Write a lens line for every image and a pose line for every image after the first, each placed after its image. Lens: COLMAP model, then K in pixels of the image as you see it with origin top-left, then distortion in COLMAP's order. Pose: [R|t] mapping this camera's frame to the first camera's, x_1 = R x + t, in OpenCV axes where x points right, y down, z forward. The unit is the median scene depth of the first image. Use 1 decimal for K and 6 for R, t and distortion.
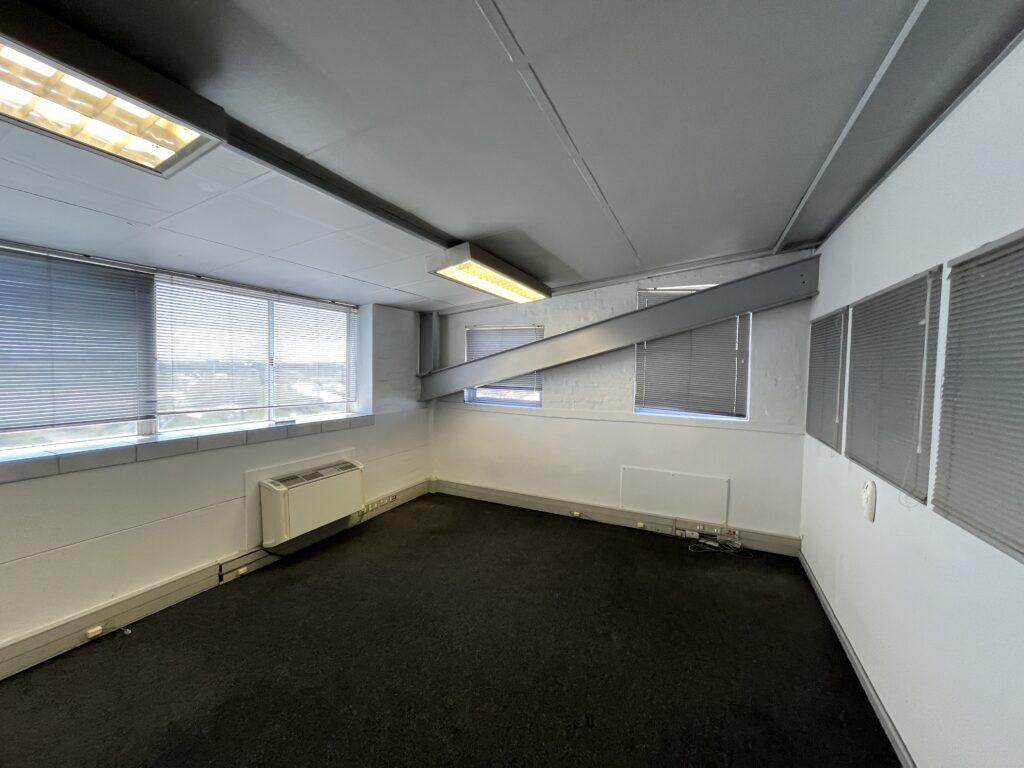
lens RADIAL K [[408.1, 0, 513.6], [0, 408.1, 382.8], [0, 0, 1]] dist [-0.003495, -0.000418]
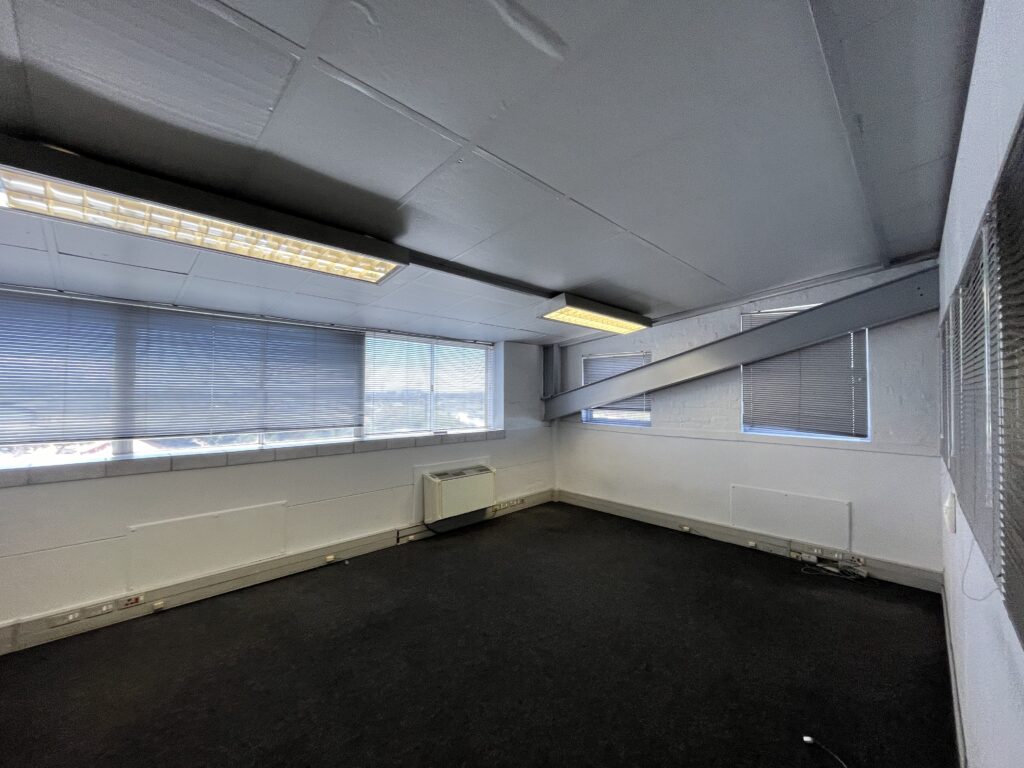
lens RADIAL K [[408.1, 0, 521.3], [0, 408.1, 381.5], [0, 0, 1]] dist [-0.003495, -0.000418]
pose [[0.946724, -0.023885, -0.321160, 0.112730], [0.001302, 0.997522, -0.070350, 0.019884], [0.322044, 0.066183, 0.944408, -0.172650]]
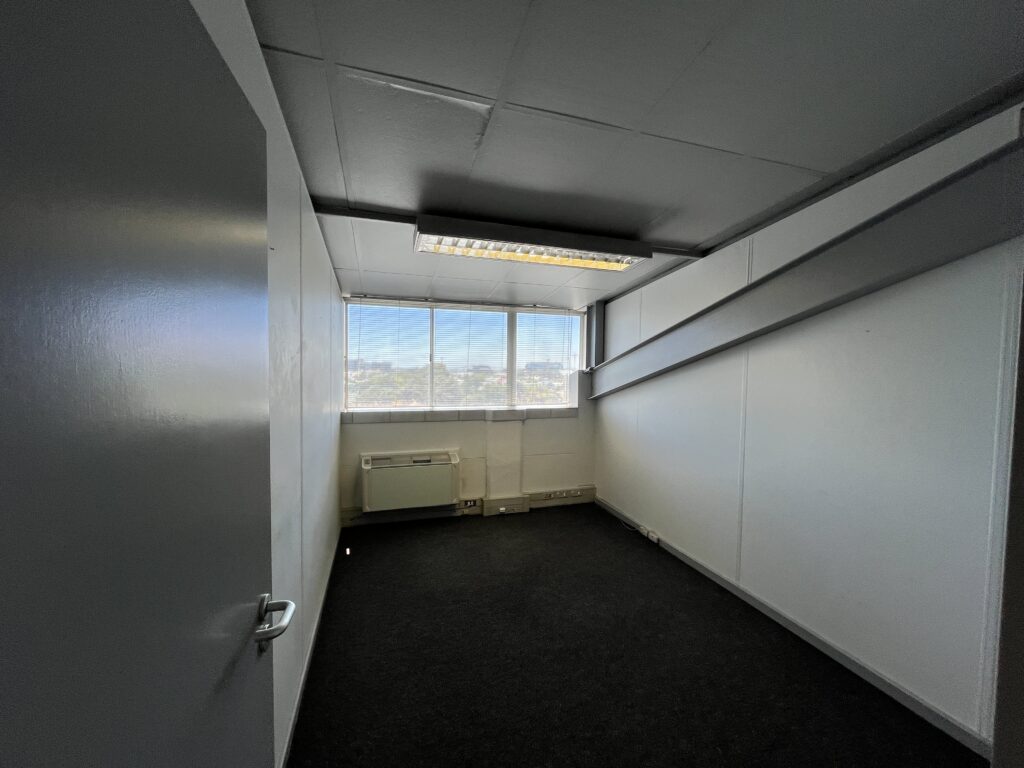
lens RADIAL K [[408.1, 0, 512.7], [0, 408.1, 383.9], [0, 0, 1]] dist [-0.003495, -0.000418]
pose [[0.714853, 0.027405, -0.698738, 0.421487], [-0.024283, 0.999602, 0.014362, -0.004652], [0.698853, 0.006701, 0.715234, 0.340993]]
